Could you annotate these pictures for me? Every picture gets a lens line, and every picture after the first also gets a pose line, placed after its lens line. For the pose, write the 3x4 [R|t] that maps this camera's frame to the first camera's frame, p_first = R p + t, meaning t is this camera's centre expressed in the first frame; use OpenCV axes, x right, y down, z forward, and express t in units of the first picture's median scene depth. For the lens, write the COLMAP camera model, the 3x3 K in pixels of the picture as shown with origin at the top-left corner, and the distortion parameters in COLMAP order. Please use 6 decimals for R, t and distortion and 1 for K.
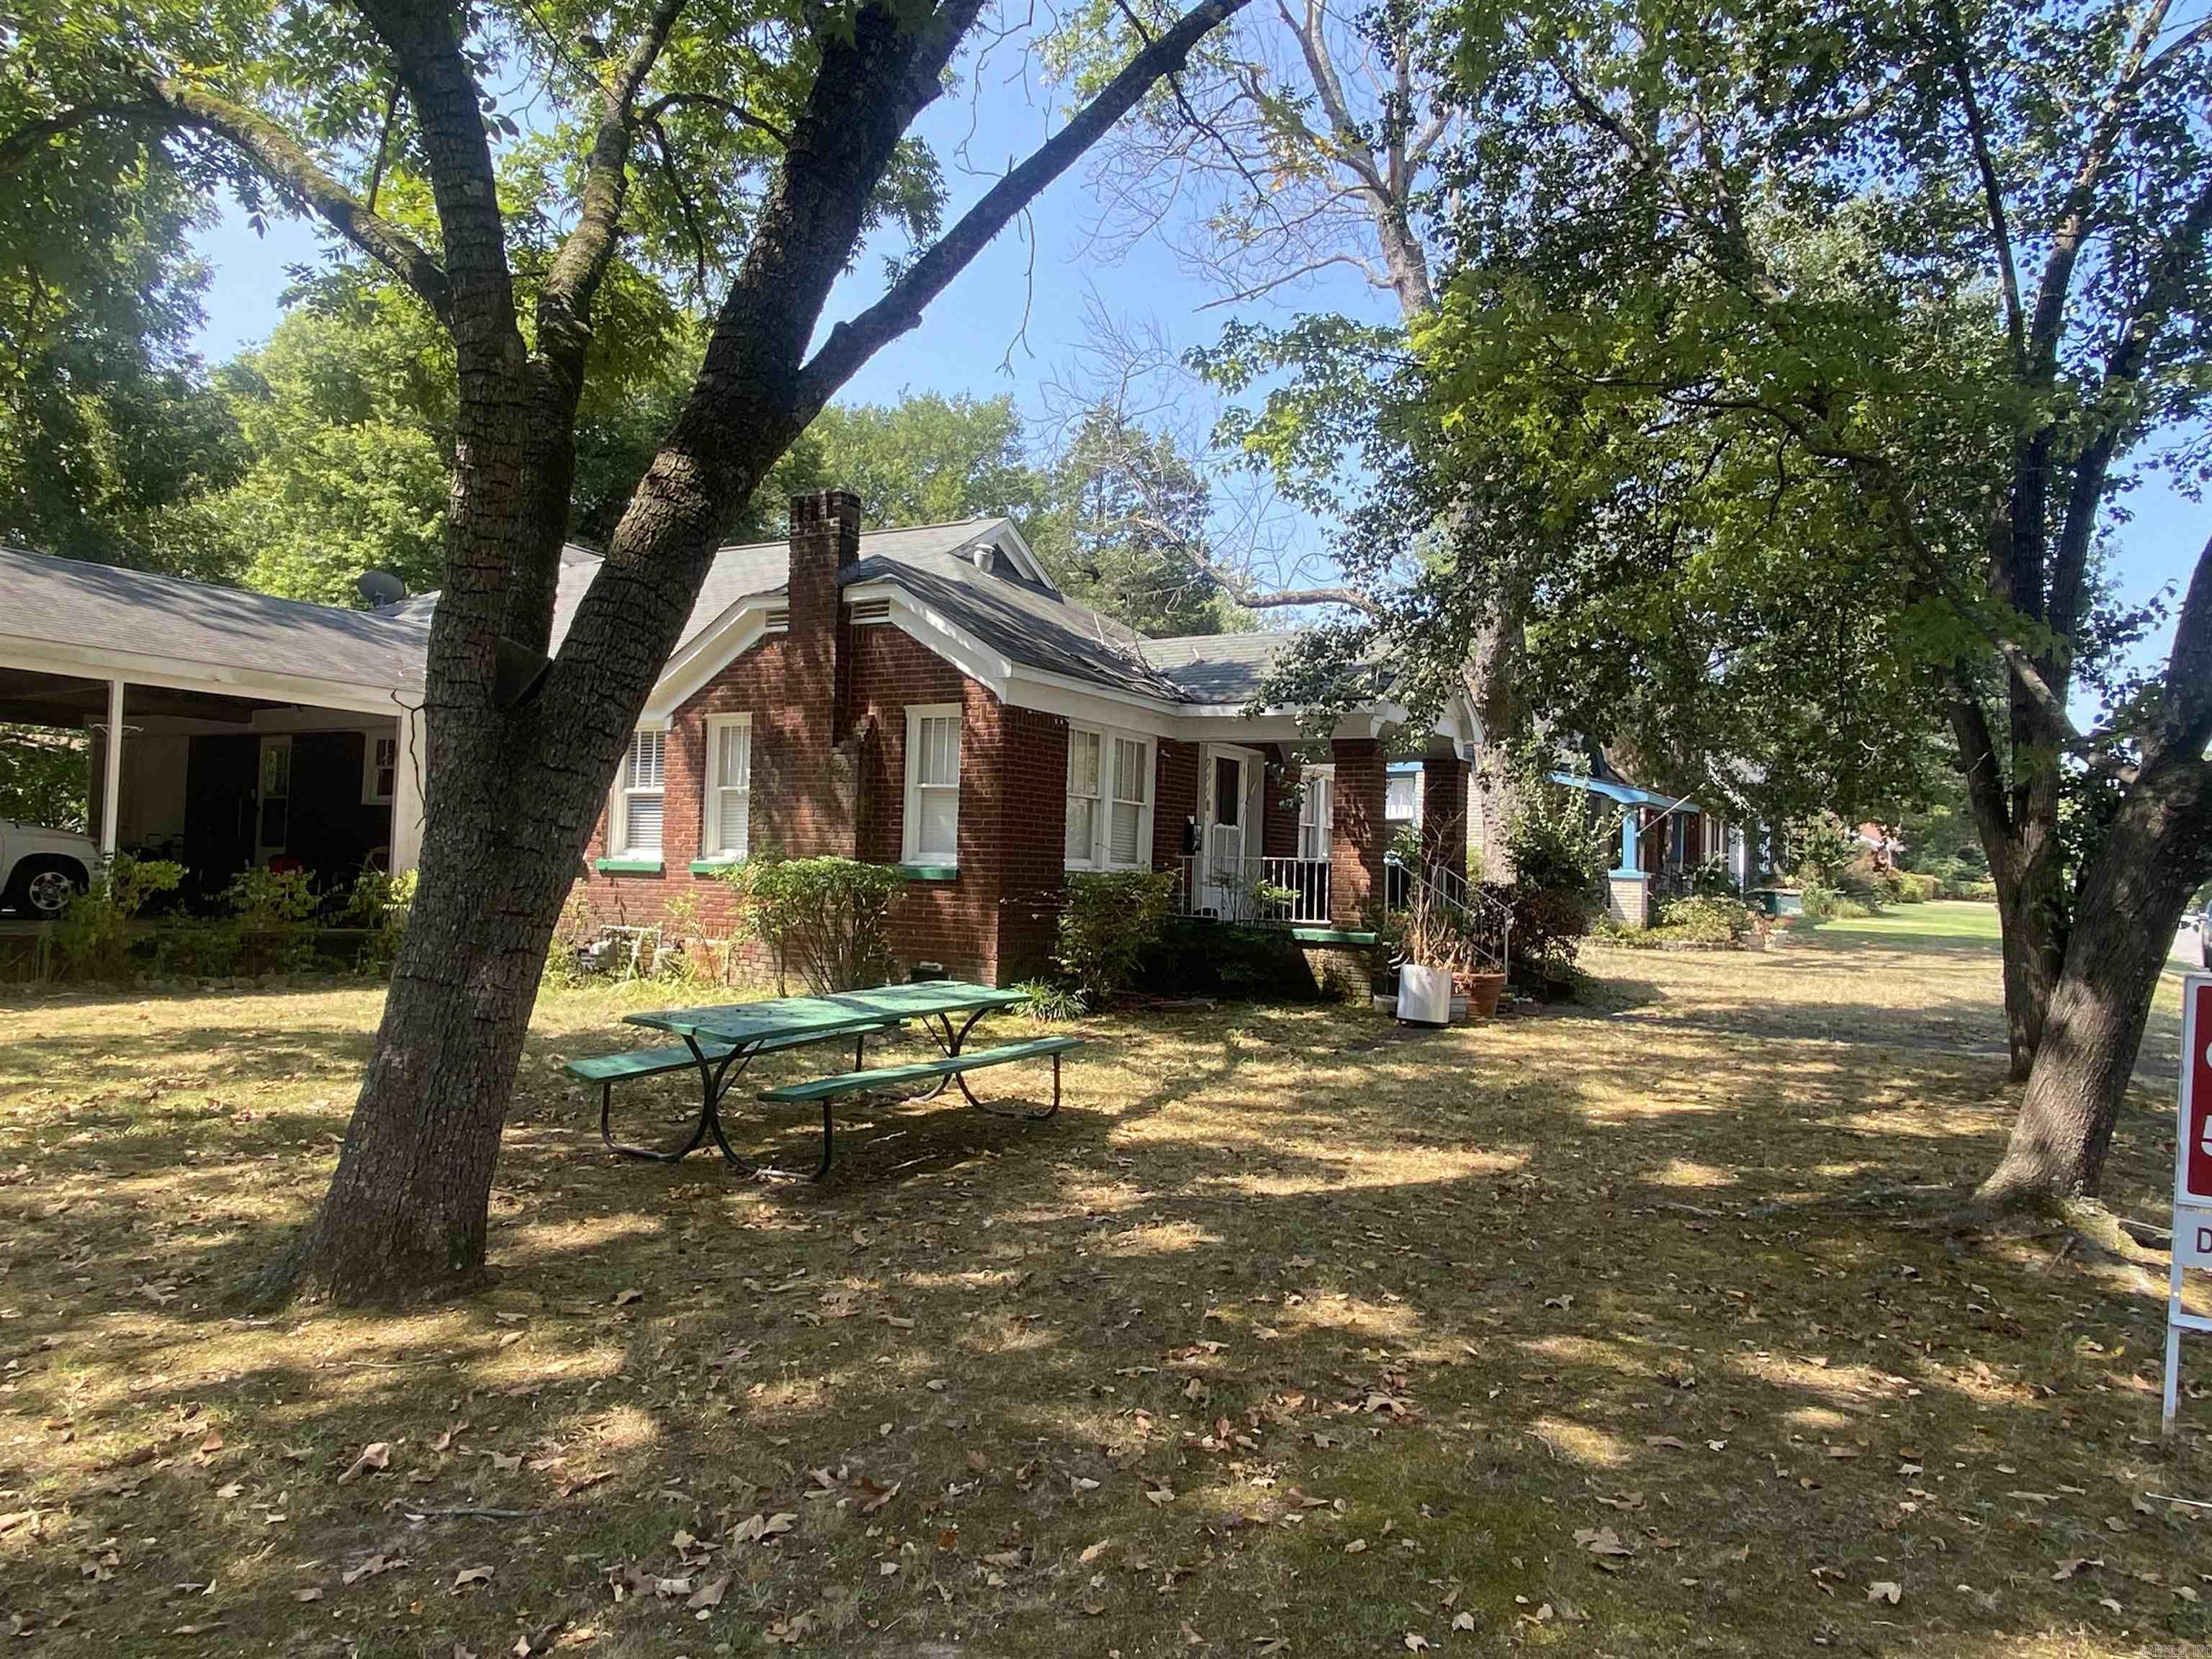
lens RADIAL K [[1397.2, 0, 1108.1], [0, 1397.2, 818.9], [0, 0, 1]] dist [-0.004804, -0.000981]
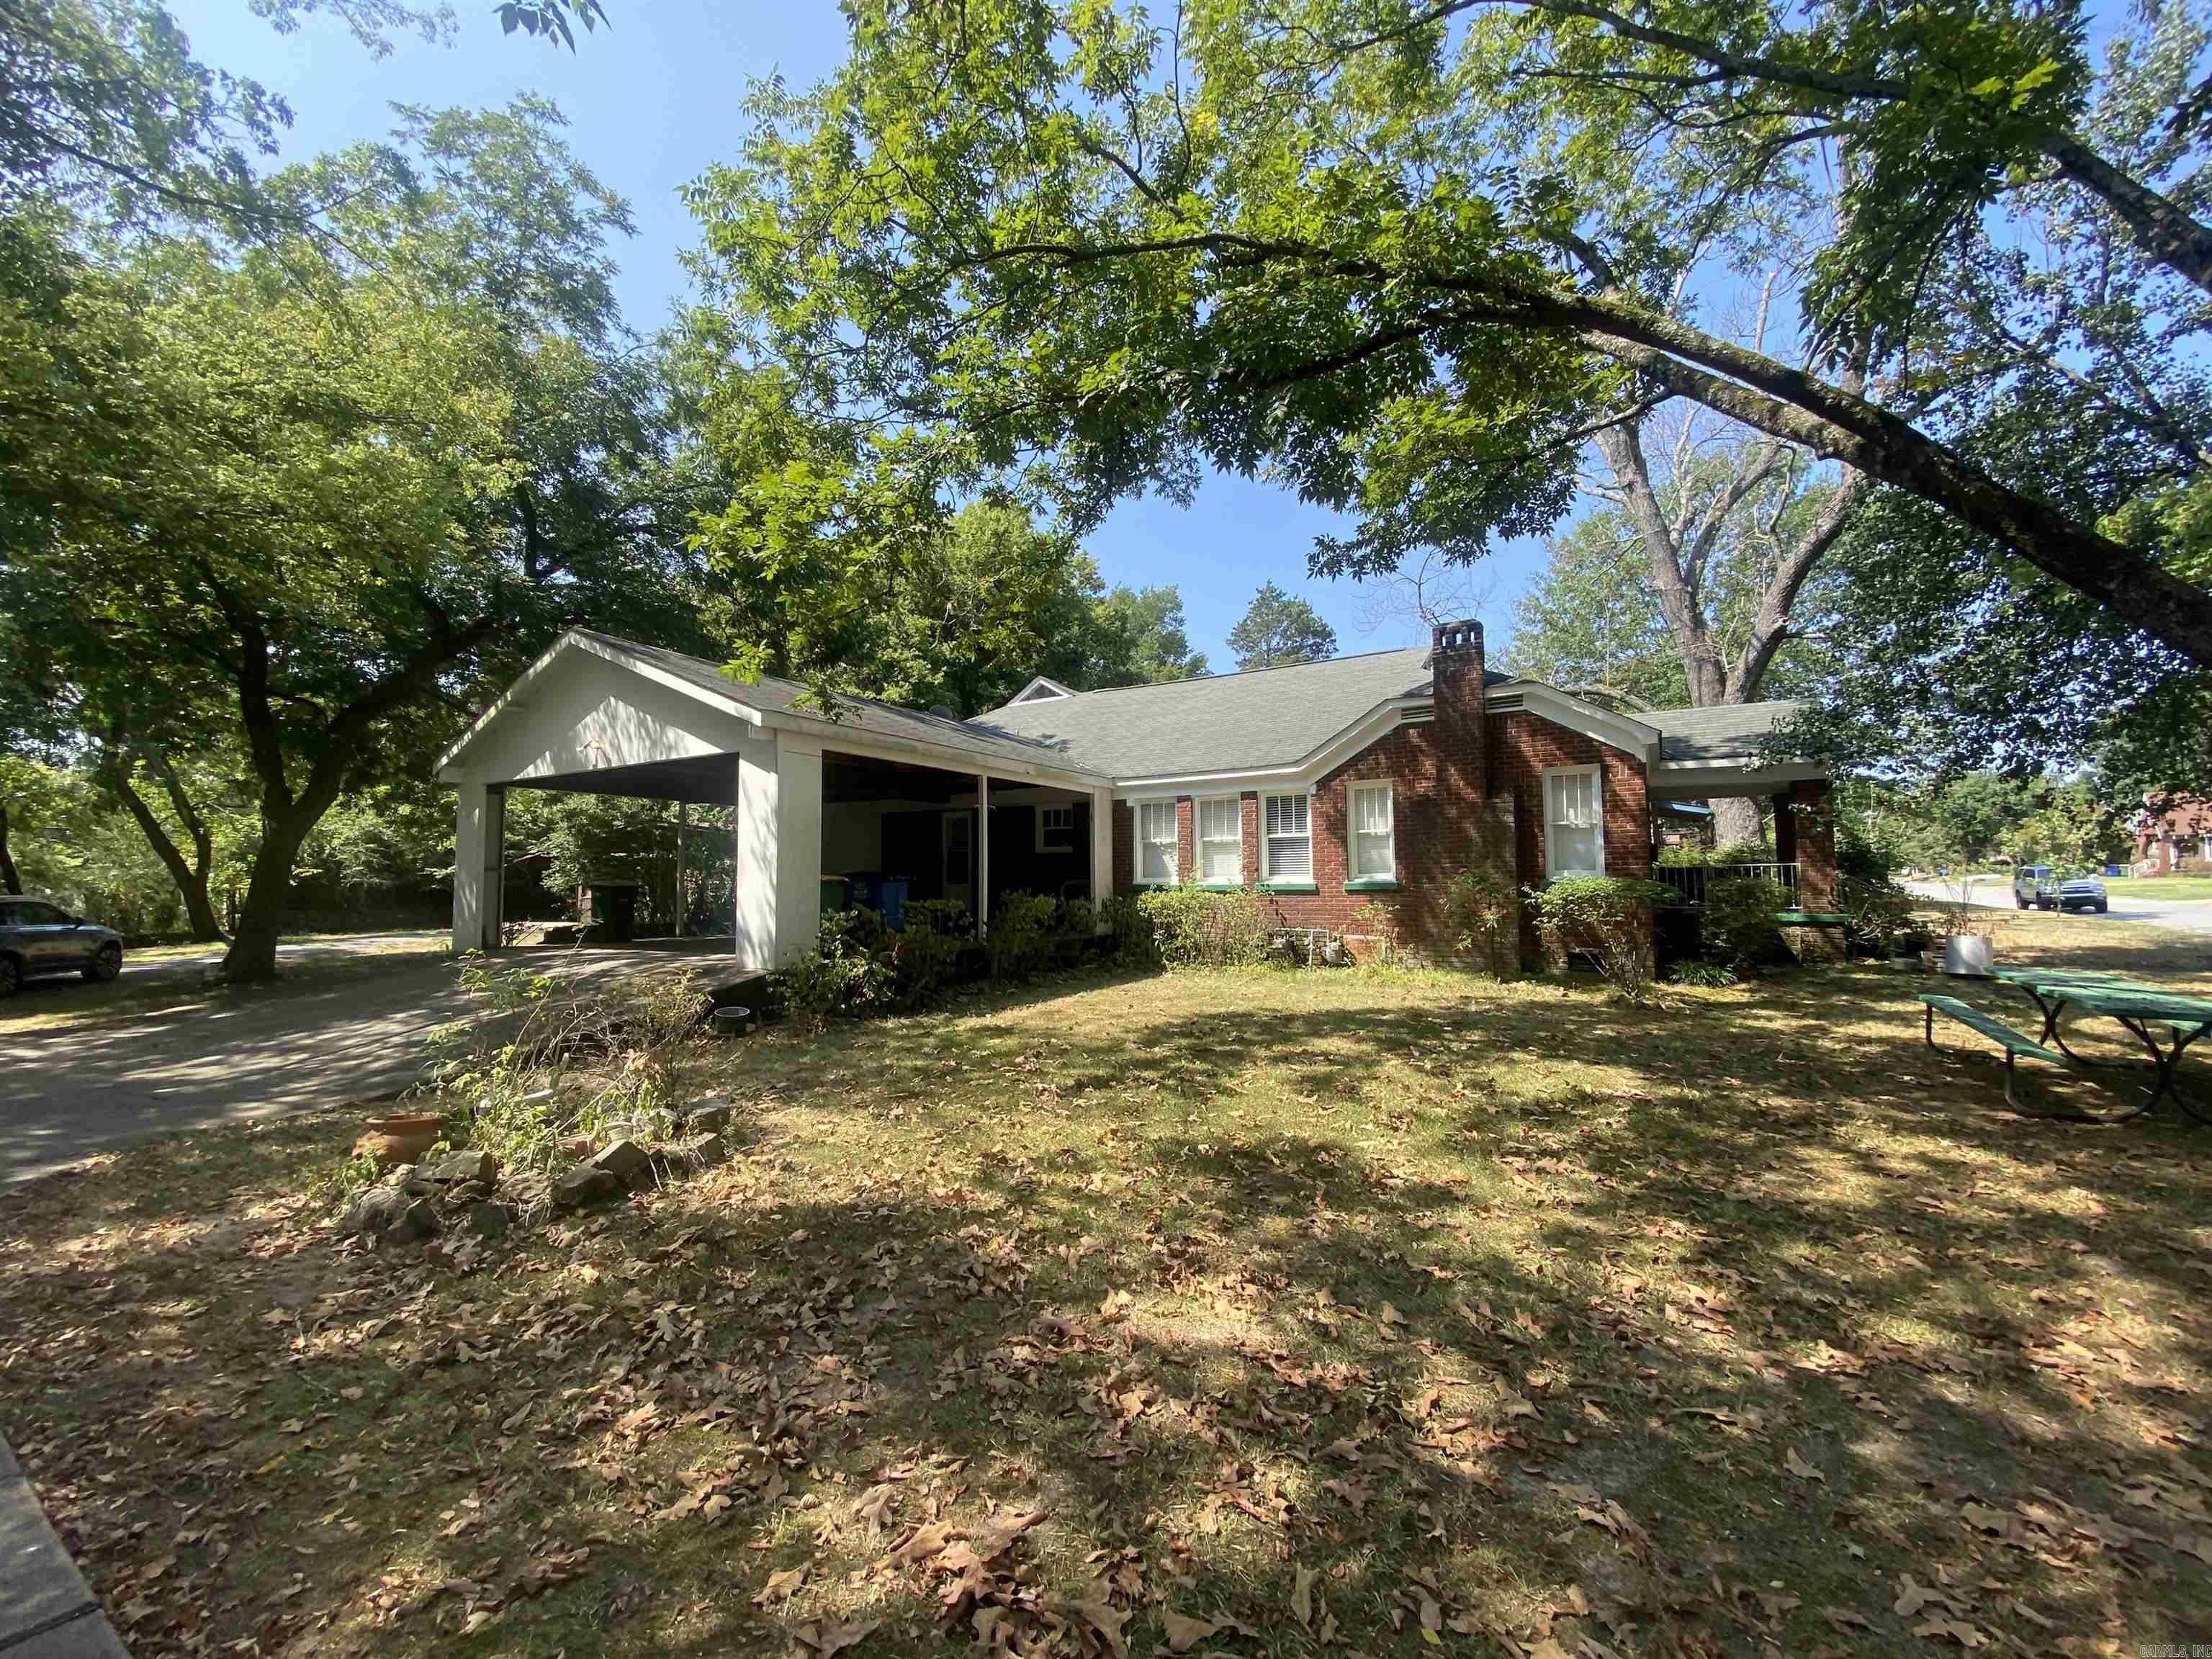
lens RADIAL K [[886.6, 0, 1132.9], [0, 886.6, 849.7], [0, 0, 1]] dist [-0.029631, -0.006156]
pose [[0.998608, -0.035384, -0.039108, -0.493779], [0.035000, 0.999333, -0.010463, -0.001580], [0.039452, 0.009080, 0.999180, 0.071574]]
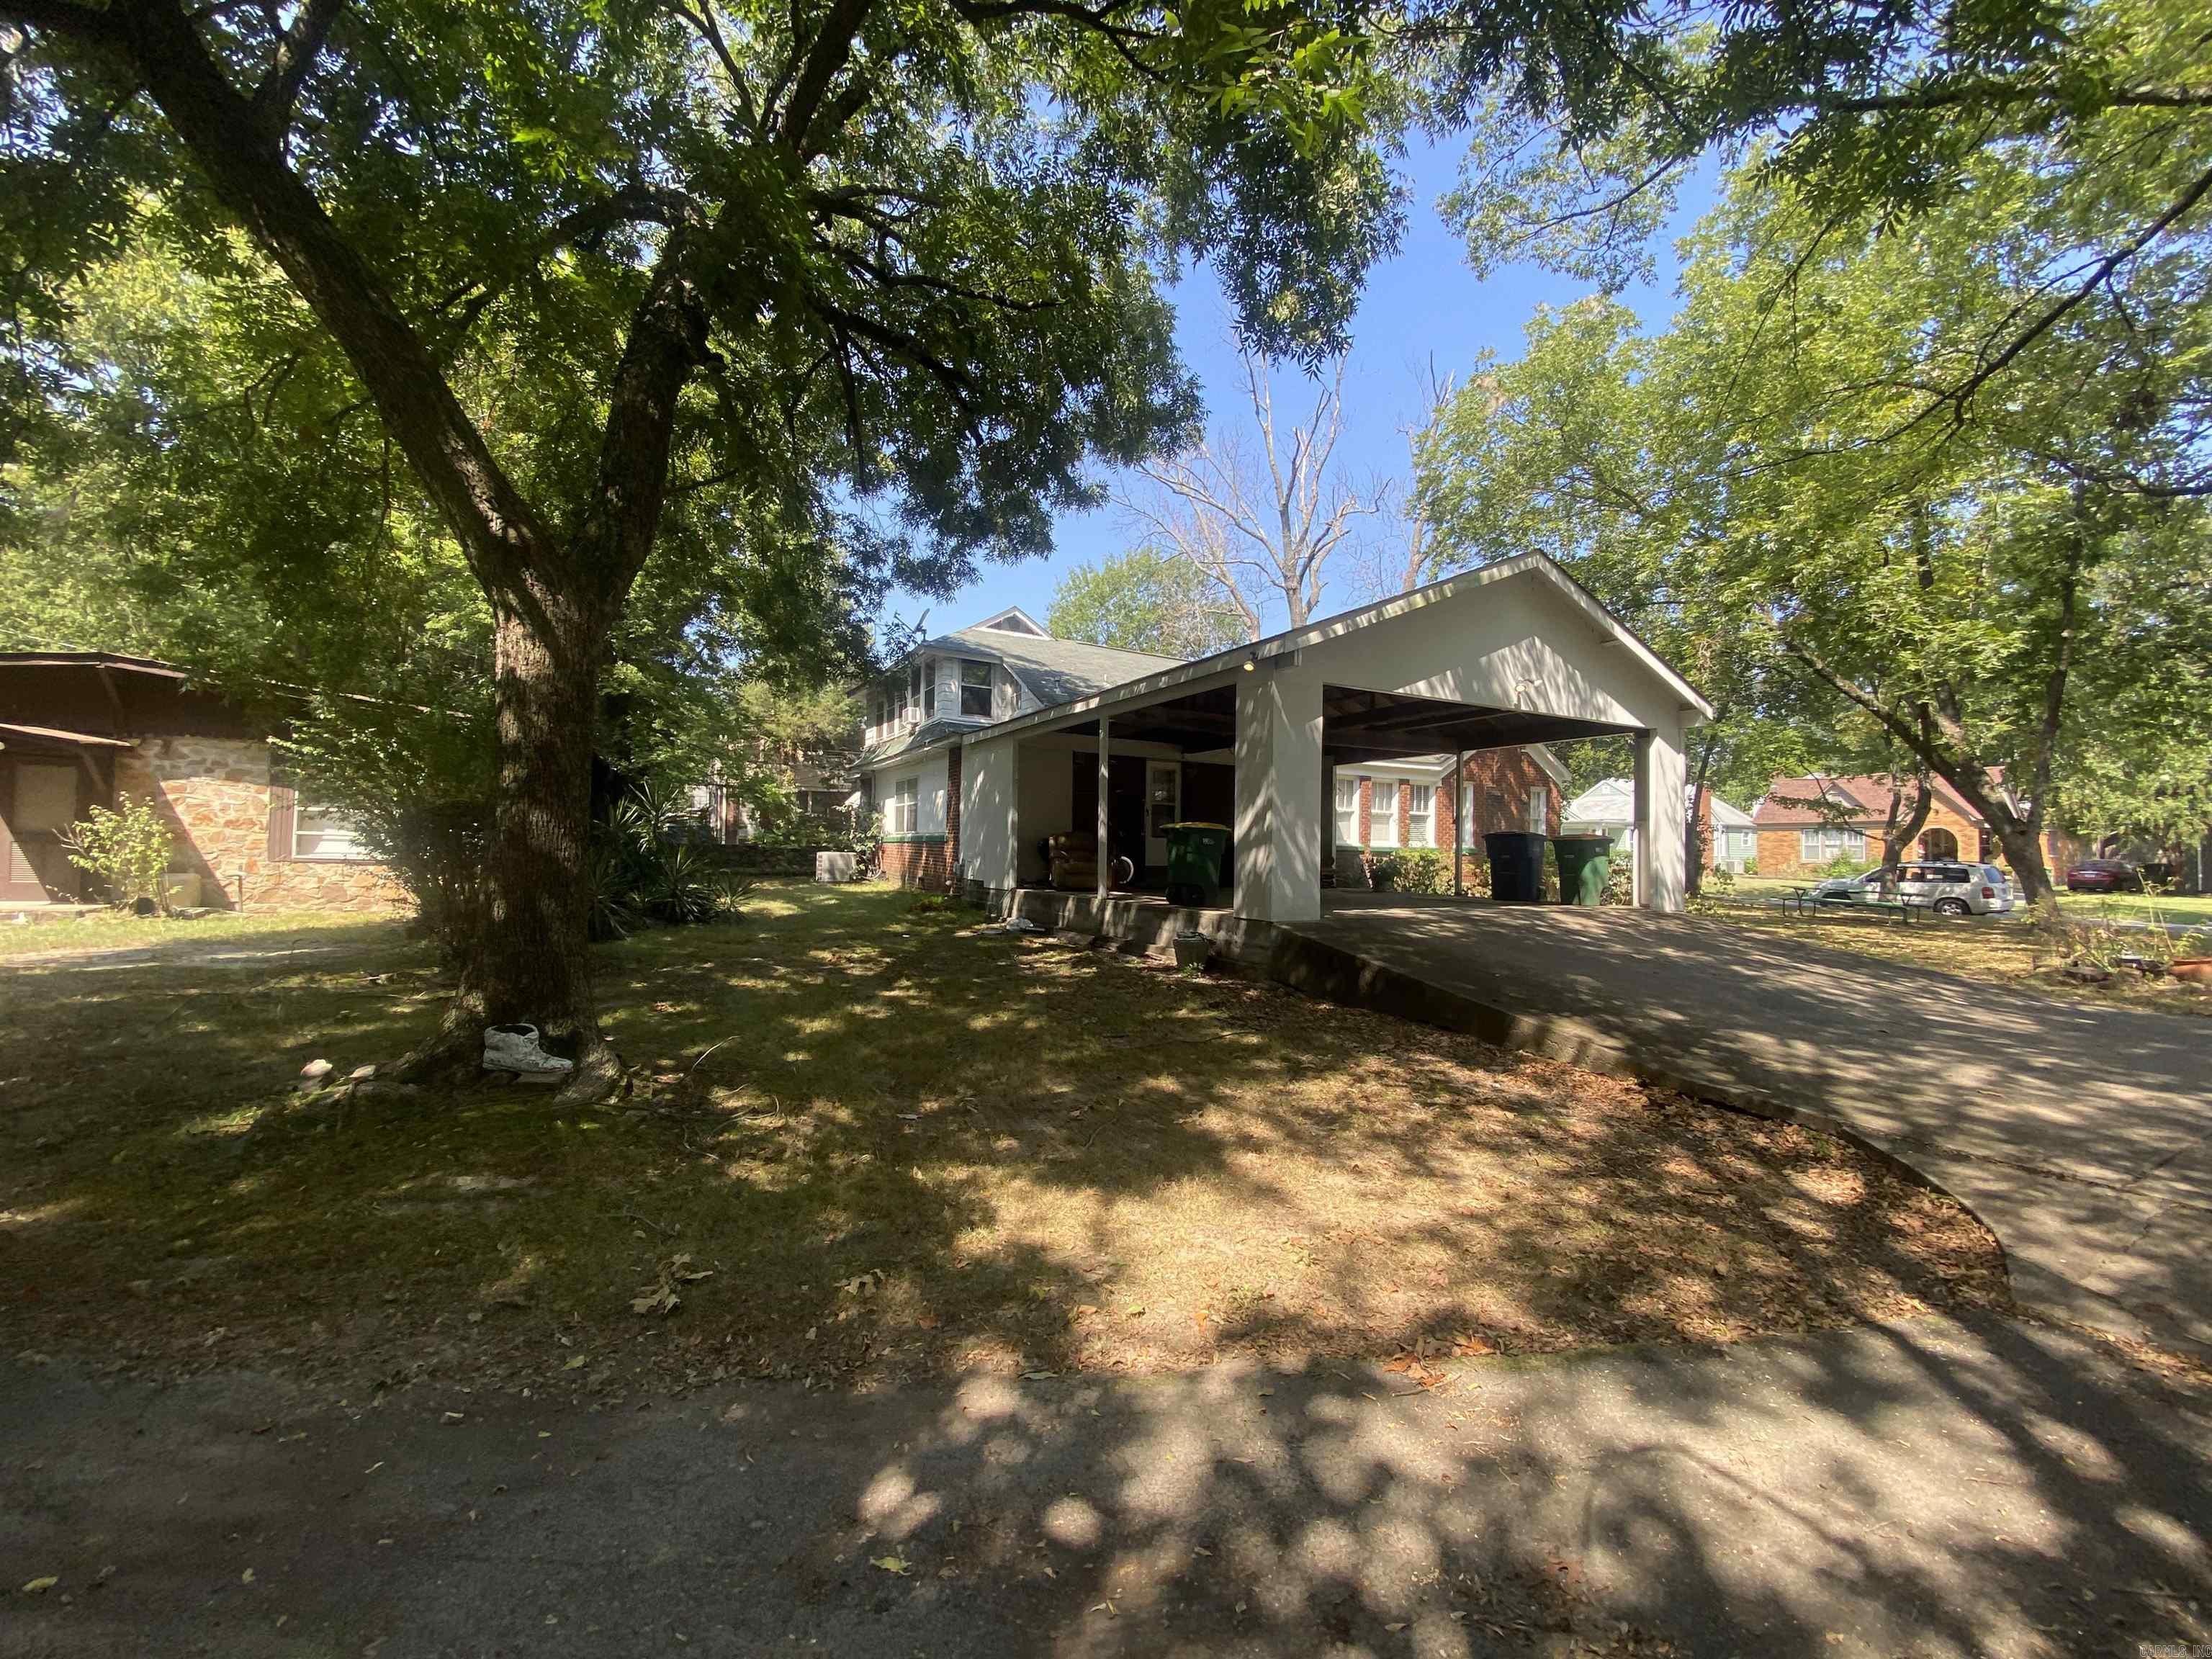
lens RADIAL K [[886.6, 0, 1095.3], [0, 886.6, 836.5], [0, 0, 1]] dist [-0.029631, -0.006156]
pose [[0.568141, -0.003238, 0.822925, -1.809216], [-0.023344, 0.999526, 0.020050, -0.001229], [-0.822600, -0.030601, 0.567796, 0.712941]]
